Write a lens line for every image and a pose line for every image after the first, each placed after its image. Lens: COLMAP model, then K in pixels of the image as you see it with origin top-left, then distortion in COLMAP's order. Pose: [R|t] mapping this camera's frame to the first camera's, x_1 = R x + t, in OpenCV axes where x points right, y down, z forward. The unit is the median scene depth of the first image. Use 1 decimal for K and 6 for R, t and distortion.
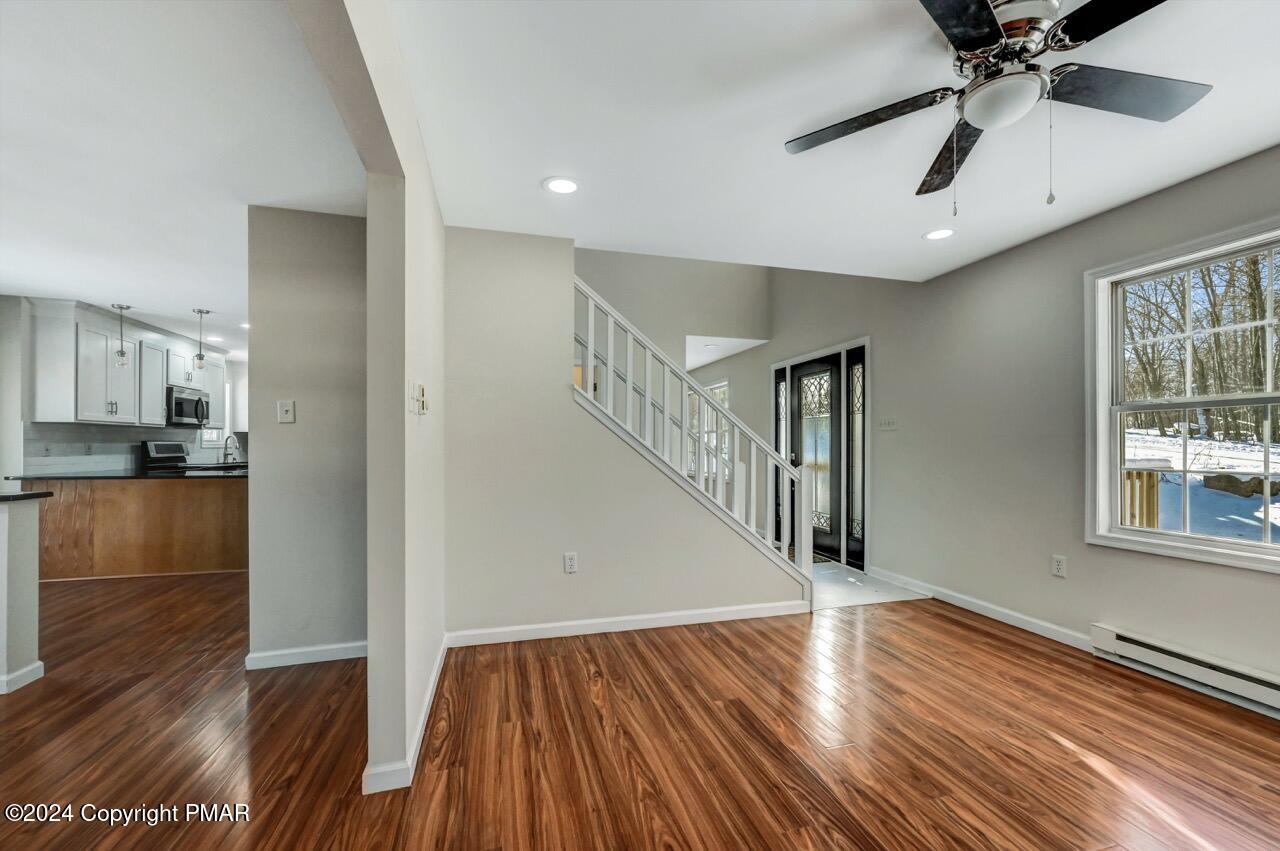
lens RADIAL K [[510.4, 0, 638.0], [0, 510.4, 441.4], [0, 0, 1]] dist [-0.000802, 0.000013]
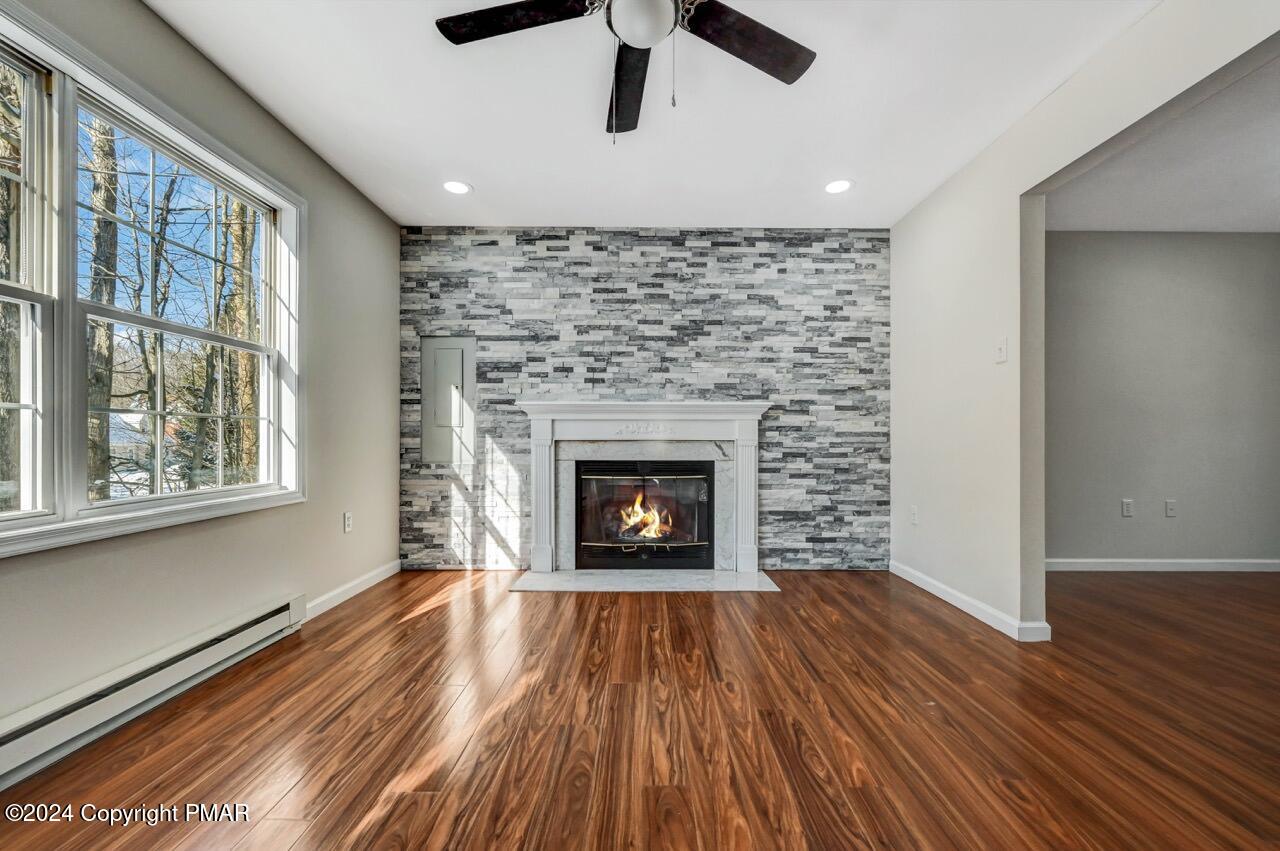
lens RADIAL K [[510.4, 0, 648.2], [0, 510.4, 438.2], [0, 0, 1]] dist [-0.000802, 0.000013]
pose [[-0.966273, 0.001466, 0.257515, 0.137630], [0.000546, 0.999993, -0.003645, 0.048565], [-0.257519, -0.003382, -0.966267, 0.602220]]
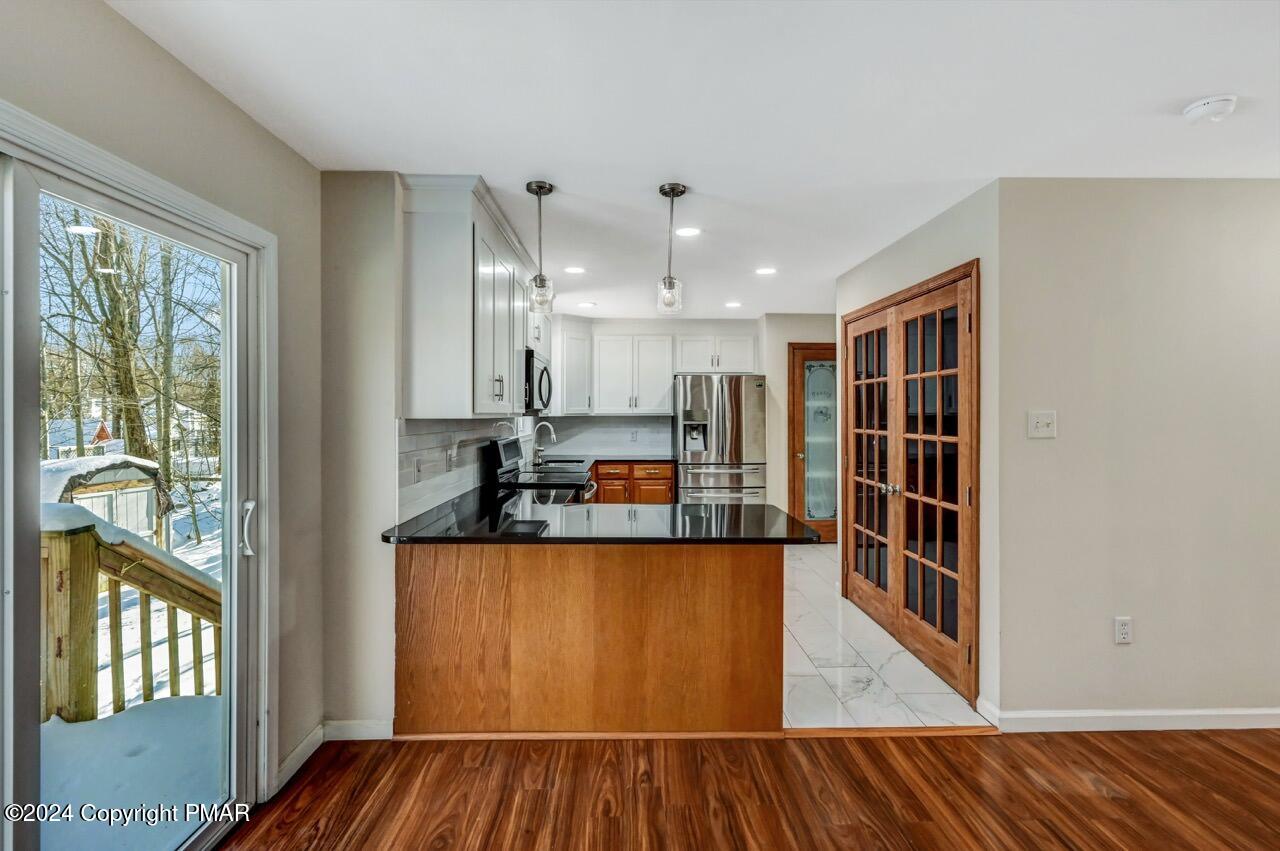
lens RADIAL K [[577.3, 0, 641.5], [0, 577.3, 412.2], [0, 0, 1]] dist [-0.002601, 0.001859]
pose [[0.970157, 0.003441, -0.242454, -0.731381], [-0.002679, 0.999990, 0.003474, -0.042449], [0.242464, -0.002721, 0.970157, 0.441738]]
